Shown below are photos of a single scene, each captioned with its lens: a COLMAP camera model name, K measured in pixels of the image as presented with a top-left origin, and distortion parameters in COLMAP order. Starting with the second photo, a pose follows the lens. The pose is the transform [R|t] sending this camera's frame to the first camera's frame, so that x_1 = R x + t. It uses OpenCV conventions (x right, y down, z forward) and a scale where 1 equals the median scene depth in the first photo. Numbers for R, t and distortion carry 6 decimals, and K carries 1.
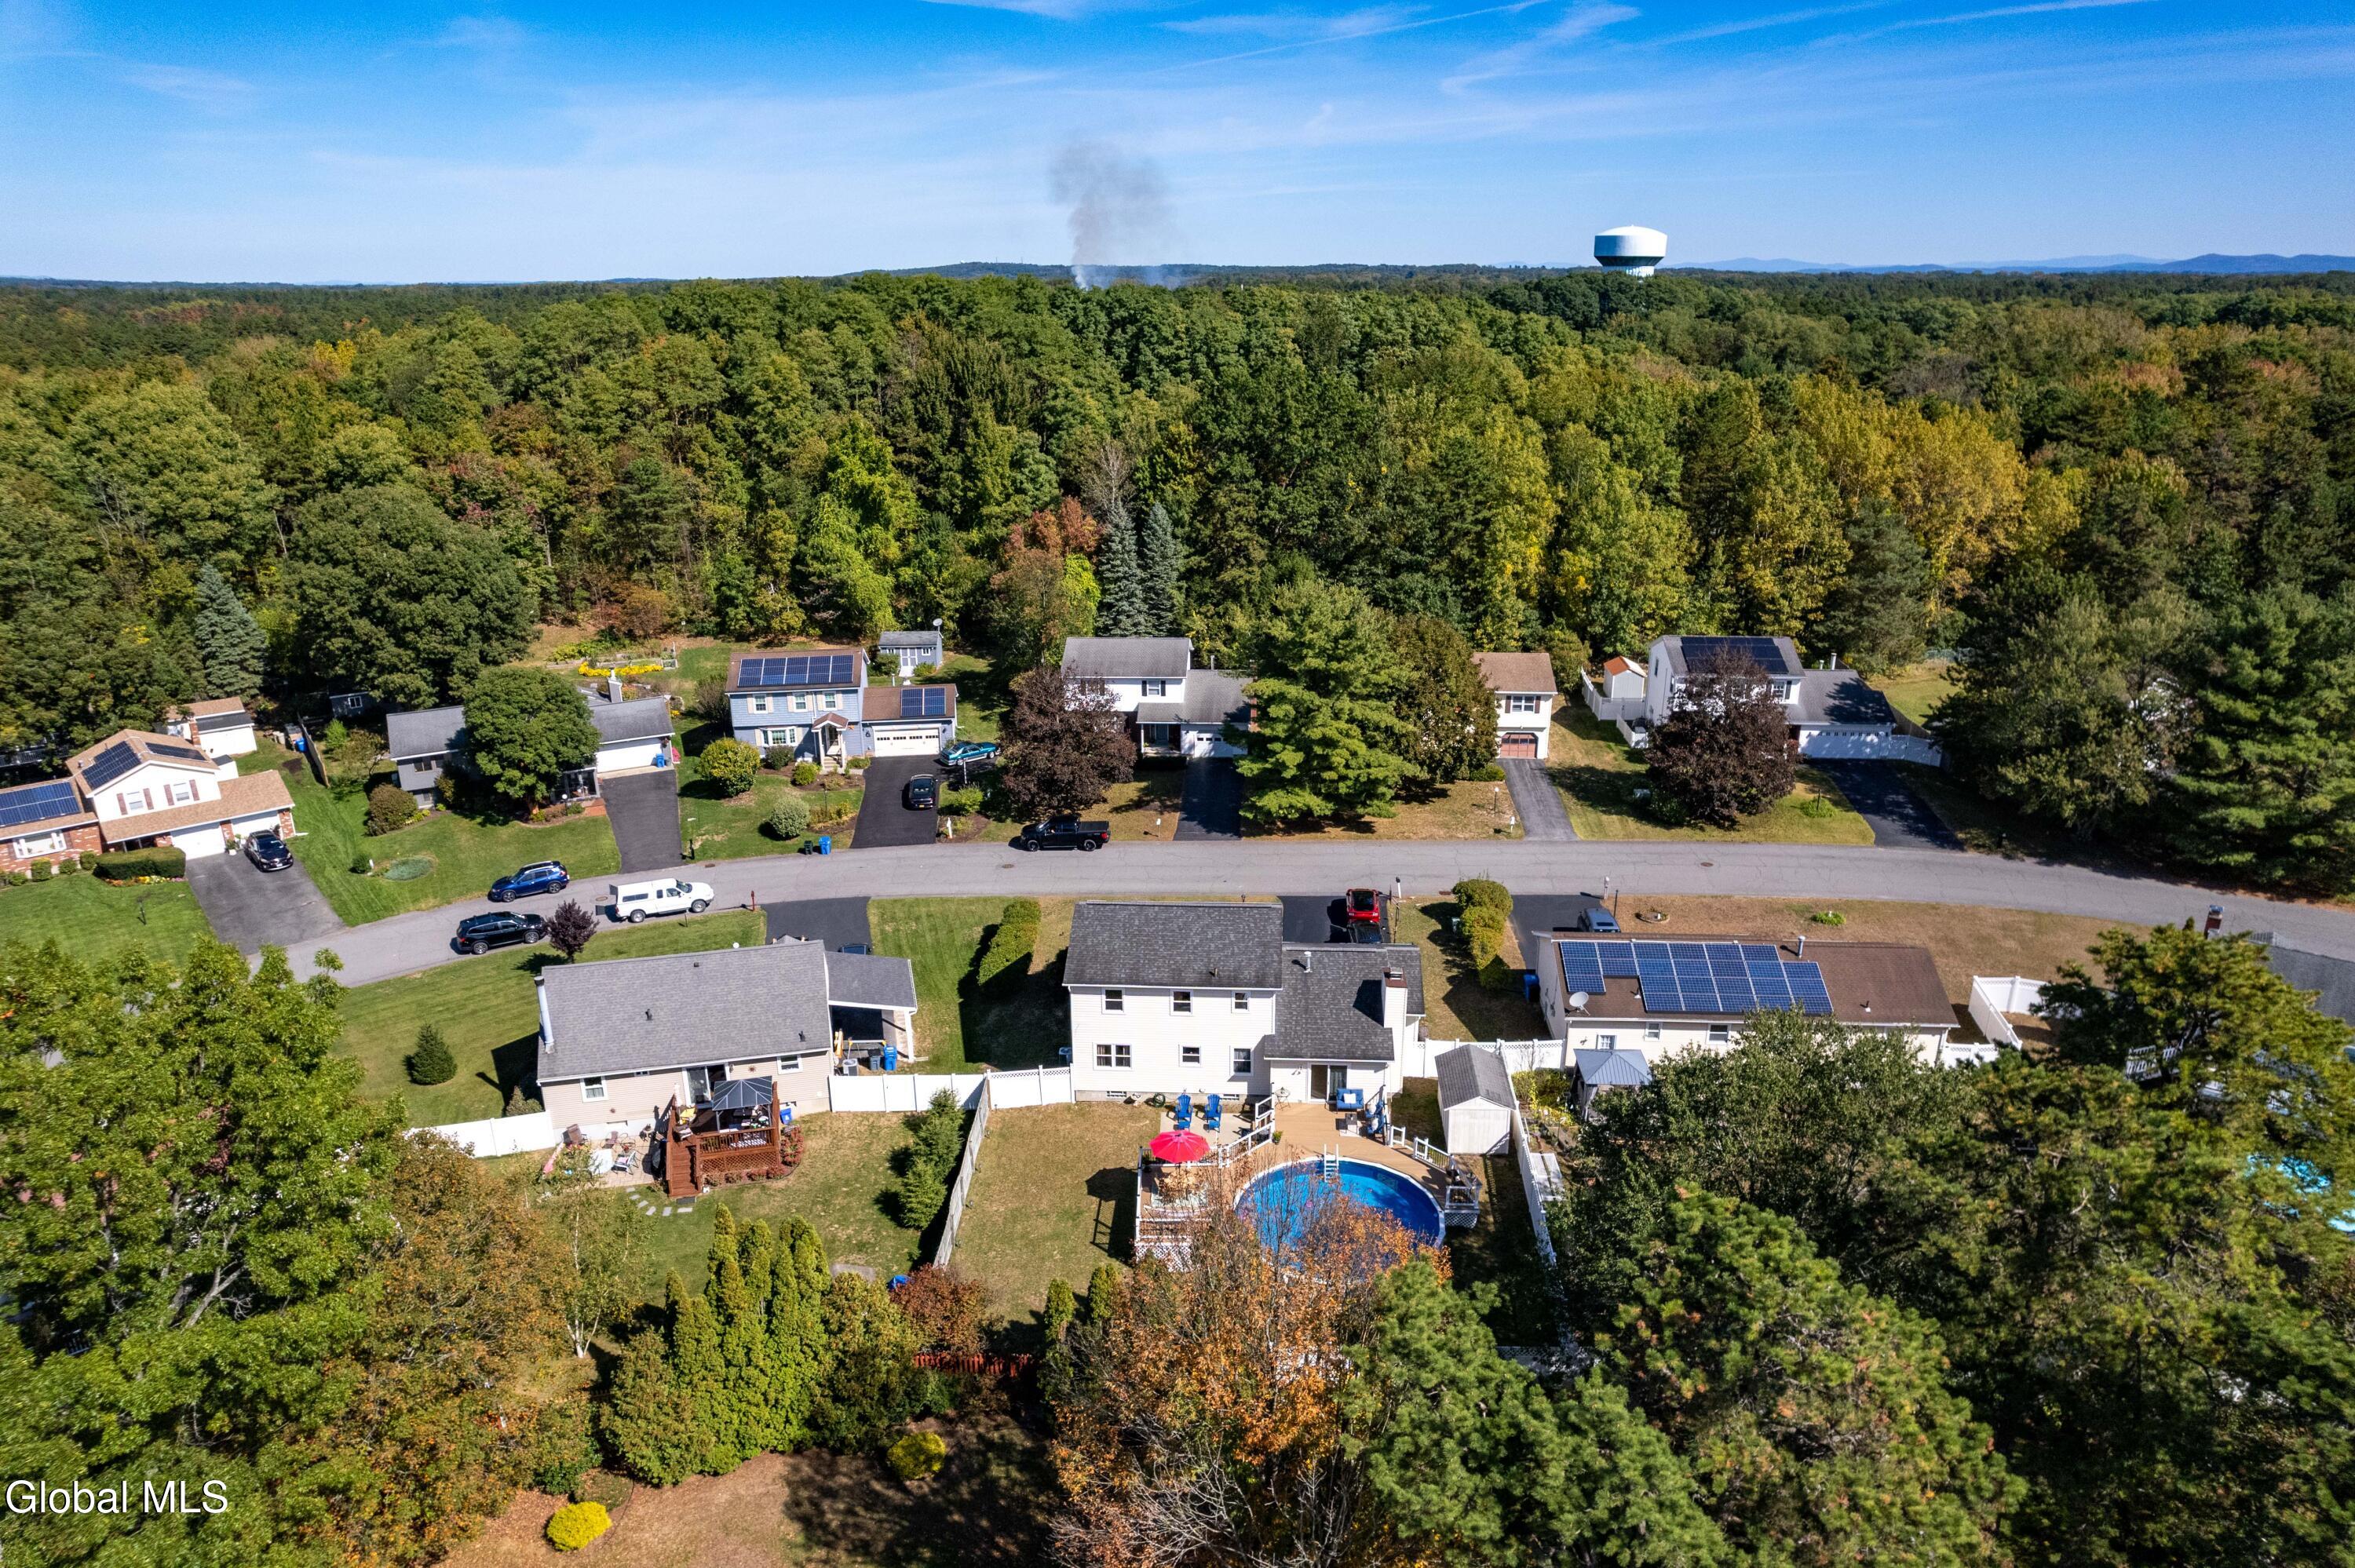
lens RADIAL K [[1558.5, 0, 1175.4], [0, 1558.5, 791.1], [0, 0, 1]] dist [-0.045684, 0.021317]
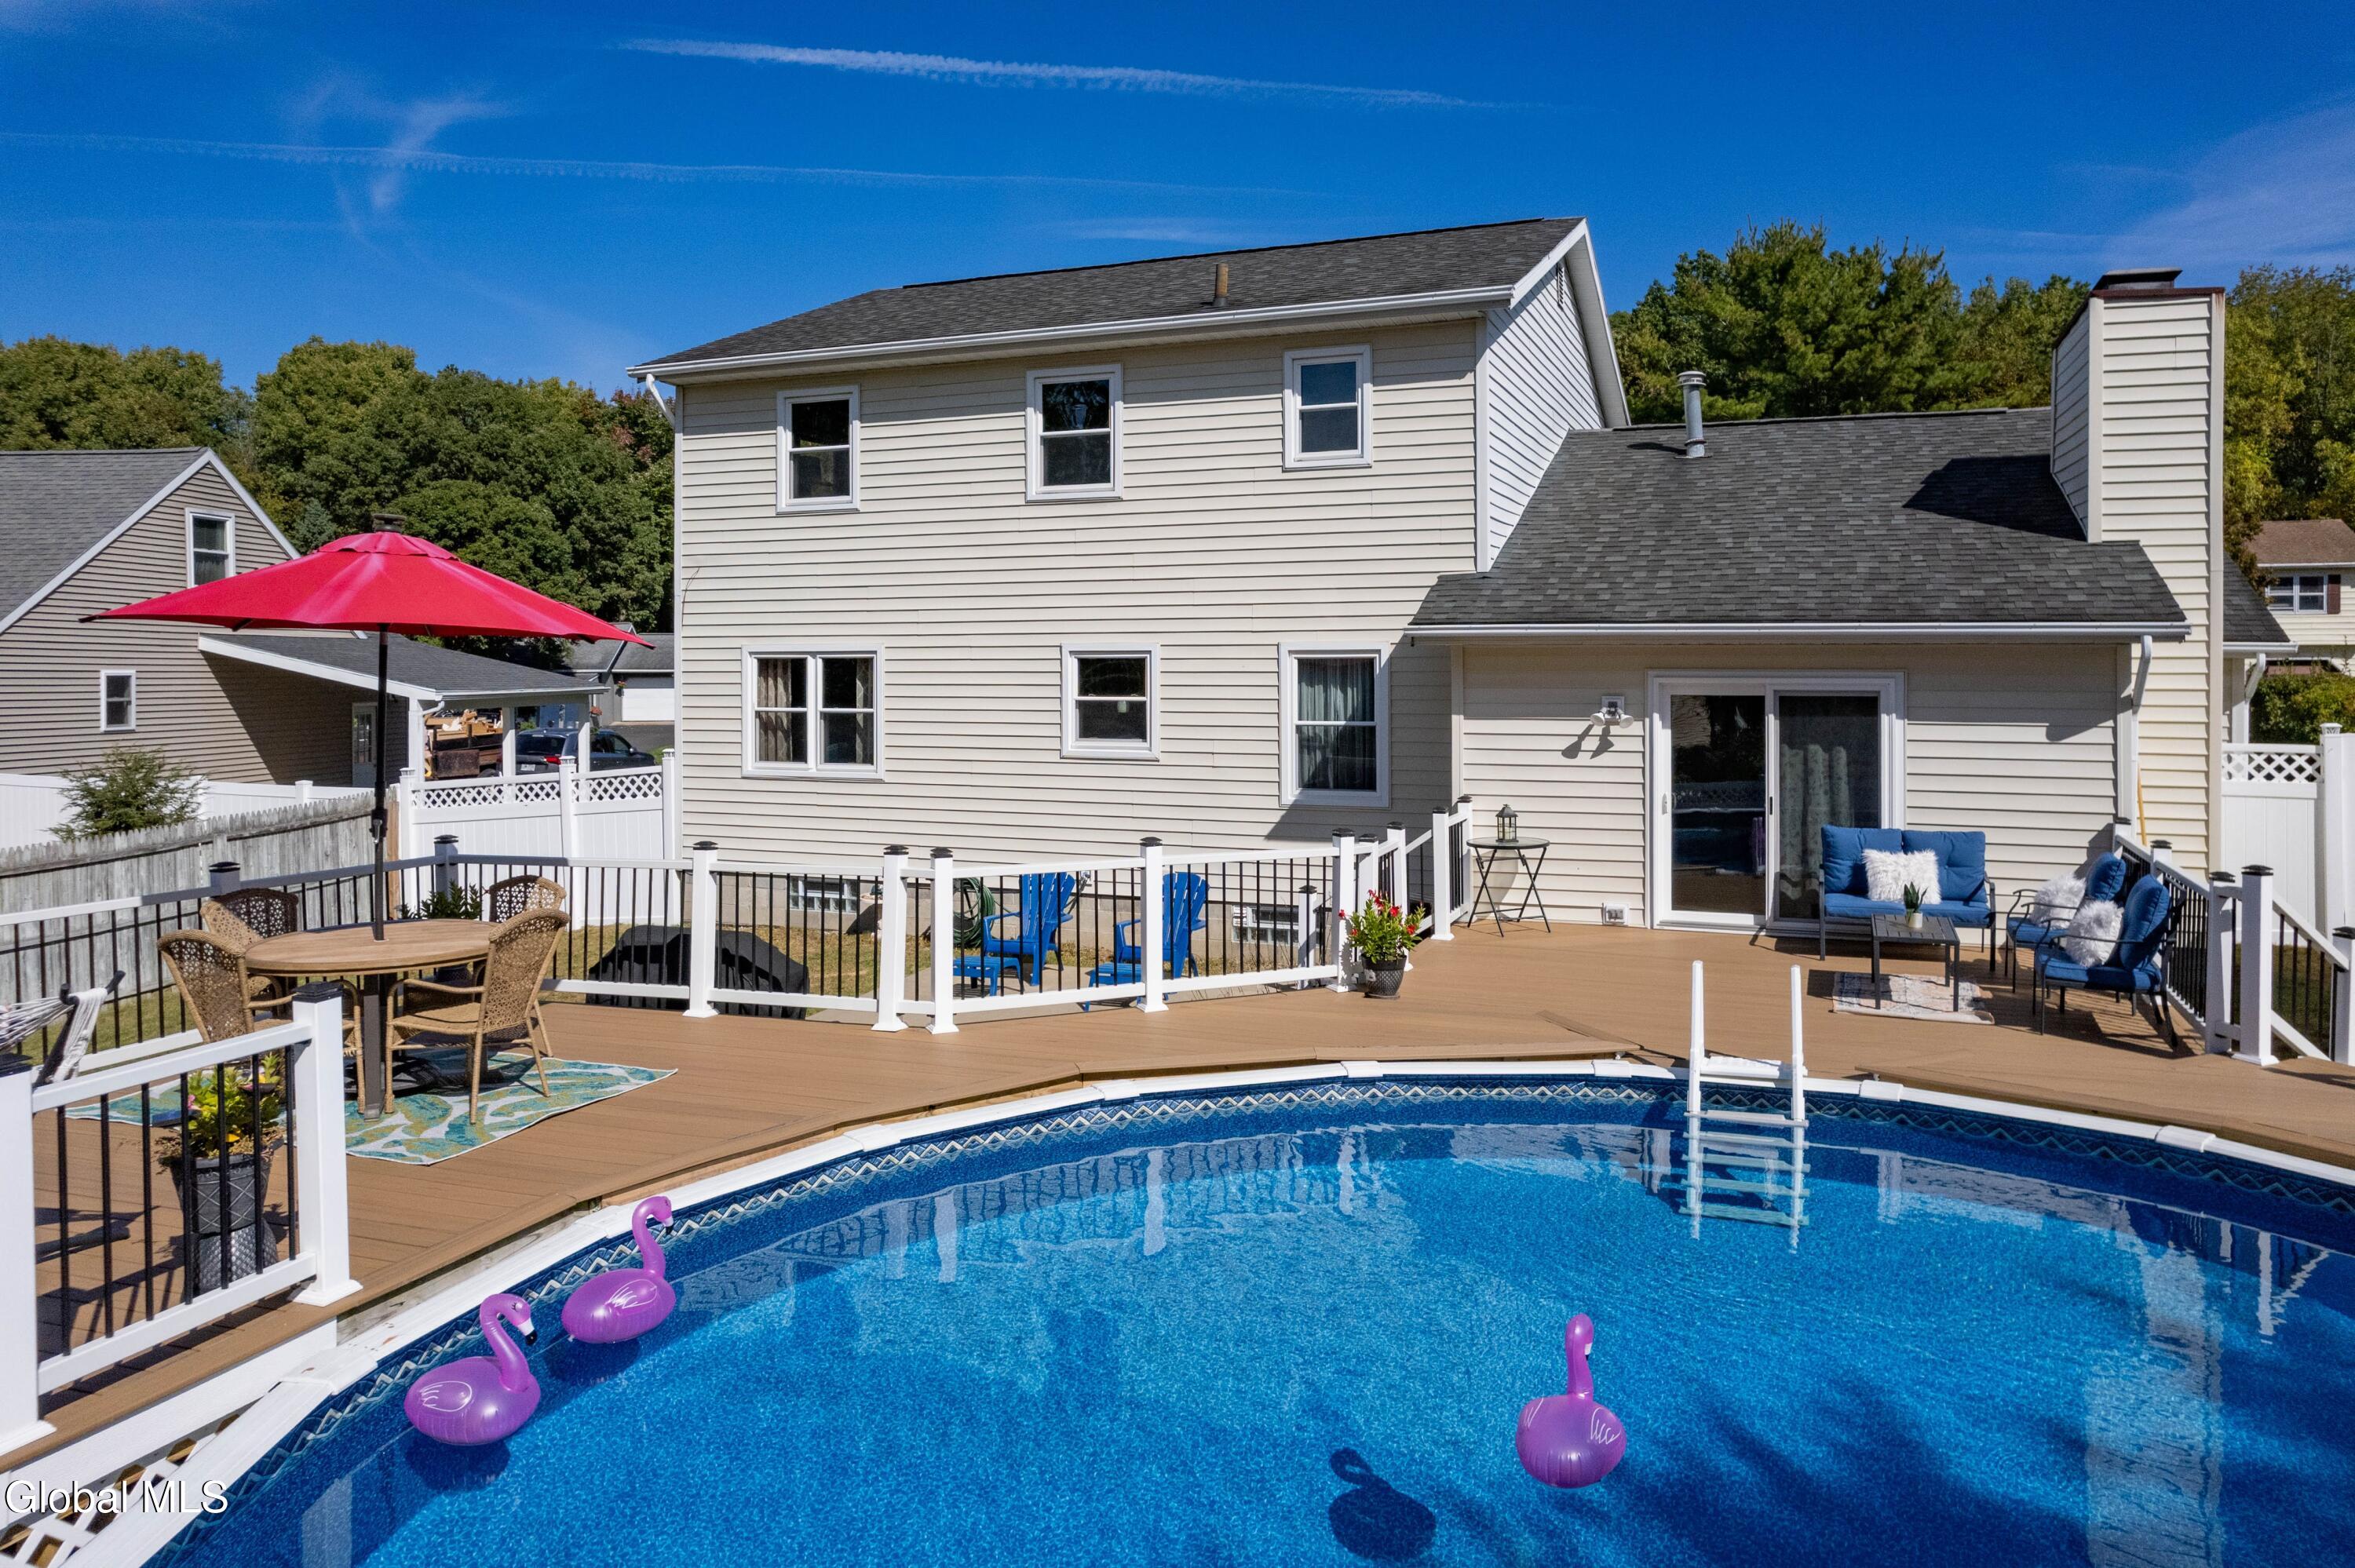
lens RADIAL K [[1558.5, 0, 1187.1], [0, 1558.5, 689.3], [0, 0, 1]] dist [-0.045684, 0.021317]
pose [[0.953822, 0.020288, -0.299687, 0.086131], [-0.109008, 0.953076, -0.282424, 0.229157], [0.279895, 0.302050, 0.911276, 0.802364]]
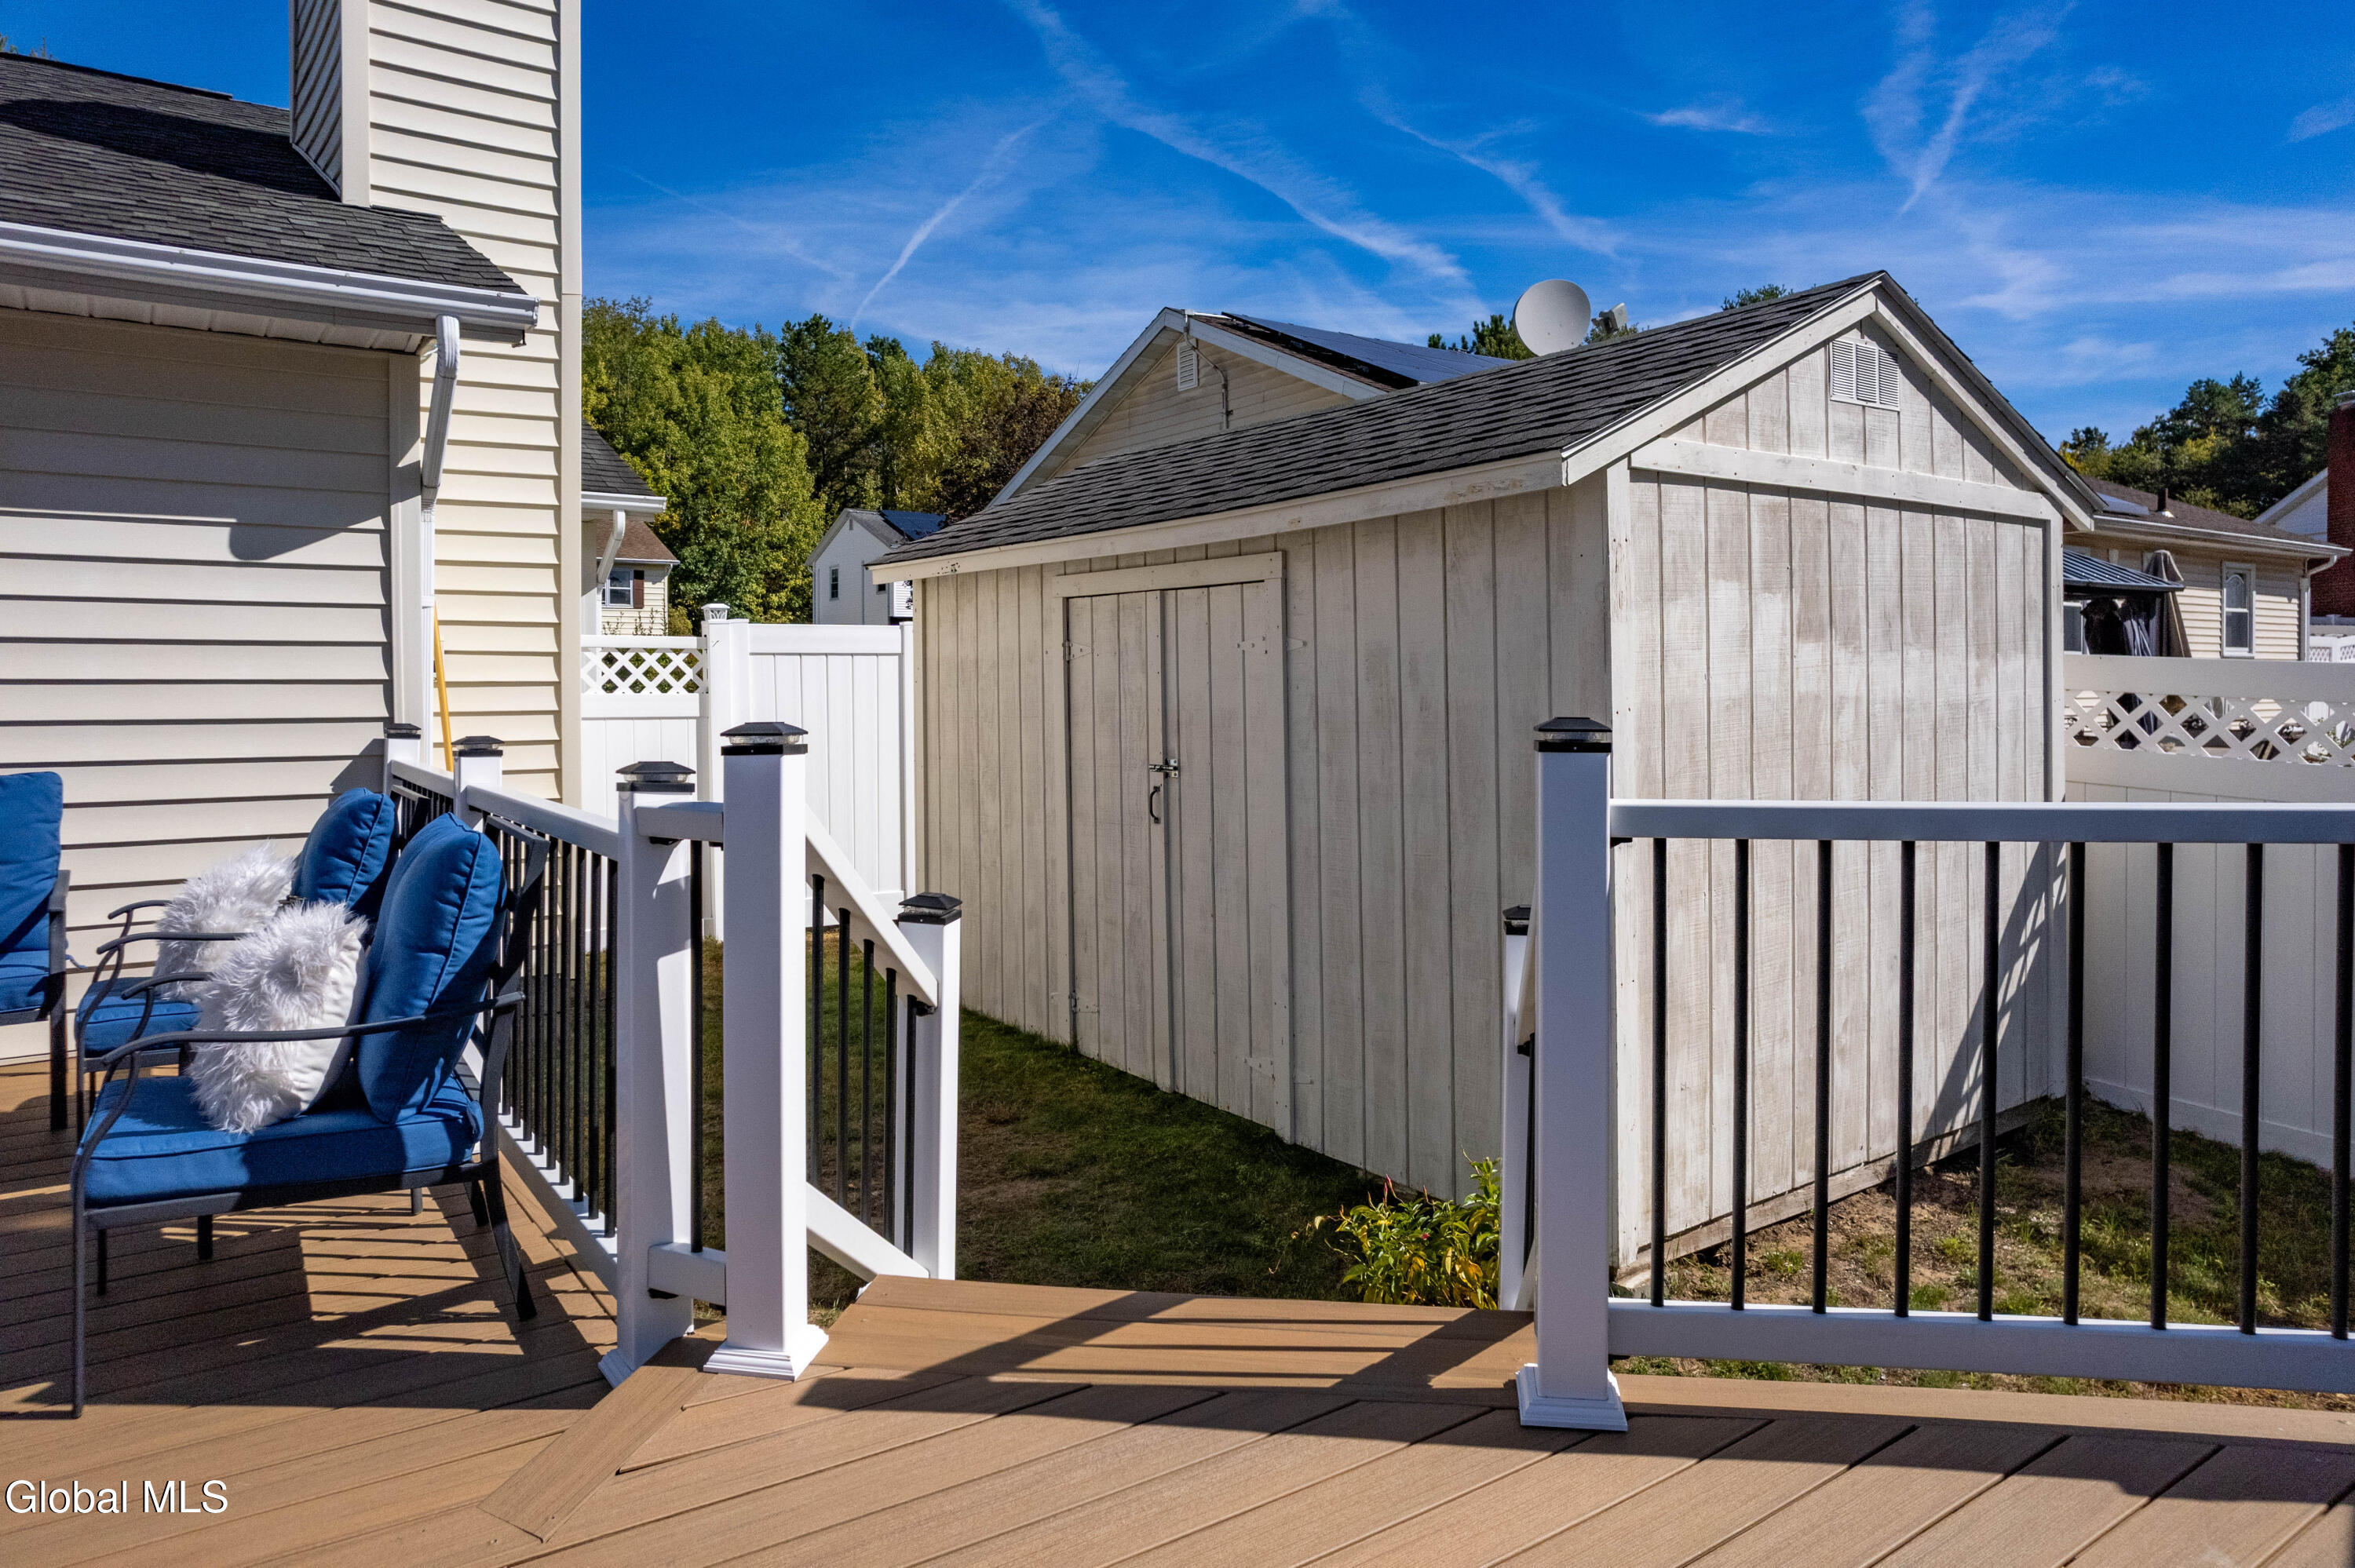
lens RADIAL K [[1558.5, 0, 1206.9], [0, 1558.5, 687.8], [0, 0, 1]] dist [-0.045684, 0.021317]
pose [[0.770035, 0.011882, 0.637891, 0.114174], [0.196817, 0.946638, -0.255223, 0.210503], [-0.606885, 0.322079, 0.726606, 0.903152]]
